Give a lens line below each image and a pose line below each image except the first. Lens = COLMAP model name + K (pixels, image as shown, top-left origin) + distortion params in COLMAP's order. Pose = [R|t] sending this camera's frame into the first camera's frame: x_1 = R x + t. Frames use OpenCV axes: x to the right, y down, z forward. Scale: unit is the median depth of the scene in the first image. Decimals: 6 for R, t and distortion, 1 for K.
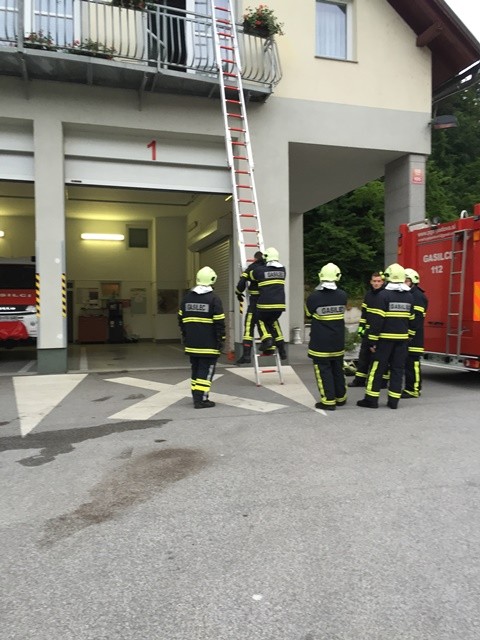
lens RADIAL K [[547.1, 0, 240.2], [0, 547.1, 324.5], [0, 0, 1]] dist [0.087800, -0.125785]
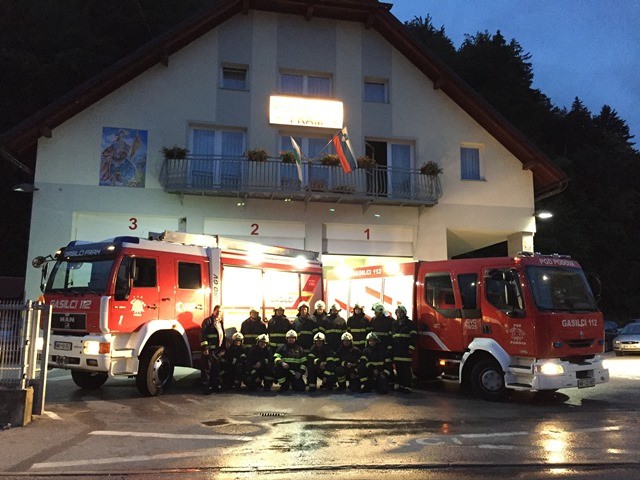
lens RADIAL K [[547.1, 0, 322.1], [0, 547.1, 239.0], [0, 0, 1]] dist [0.087800, -0.125785]
pose [[0.995060, 0.003110, -0.099230, -0.135595], [-0.021117, 0.983268, -0.180935, 0.019591], [0.097007, 0.182137, 0.978476, -0.748828]]
